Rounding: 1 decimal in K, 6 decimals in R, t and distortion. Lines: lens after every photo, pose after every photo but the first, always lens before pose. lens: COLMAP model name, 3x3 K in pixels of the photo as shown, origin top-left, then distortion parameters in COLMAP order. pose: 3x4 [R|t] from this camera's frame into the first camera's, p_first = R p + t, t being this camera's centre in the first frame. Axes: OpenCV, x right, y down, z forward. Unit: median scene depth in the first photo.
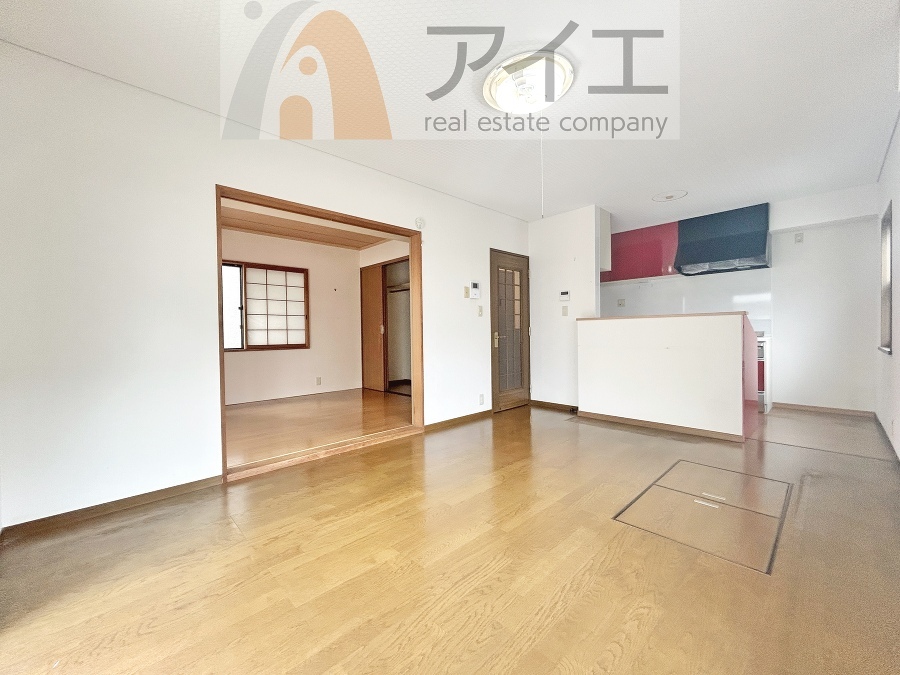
lens RADIAL K [[363.9, 0, 450.6], [0, 363.9, 336.4], [0, 0, 1]] dist [-0.001284, 0.000136]
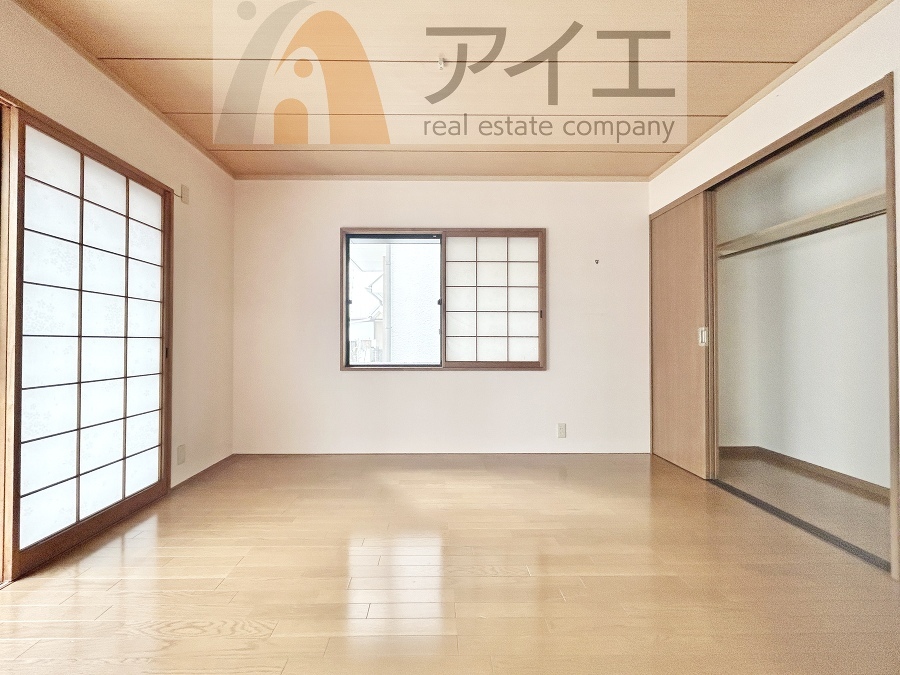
lens RADIAL K [[363.9, 0, 450.6], [0, 363.9, 336.4], [0, 0, 1]] dist [-0.001284, 0.000136]
pose [[0.733264, 0.004438, -0.679929, -0.152150], [-0.016537, 0.999799, -0.011310, -0.012979], [0.679743, 0.019537, 0.733190, 0.639117]]
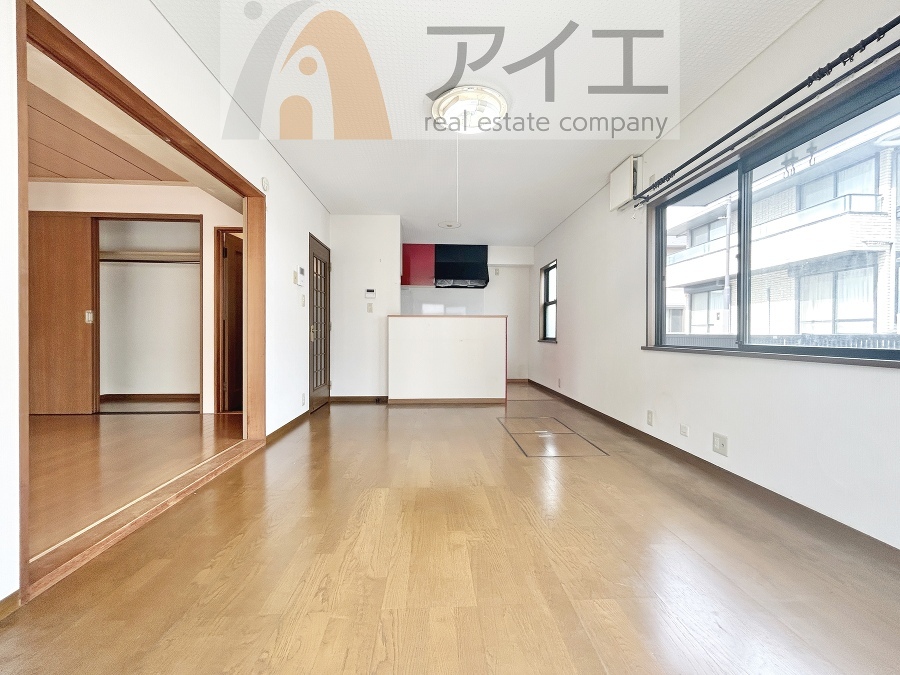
lens RADIAL K [[363.9, 0, 450.6], [0, 363.9, 336.4], [0, 0, 1]] dist [-0.001284, 0.000136]
pose [[0.651165, 0.012115, 0.758839, -0.348585], [-0.004921, 0.999919, -0.011741, 0.026236], [-0.758920, 0.003911, 0.651172, 0.137856]]
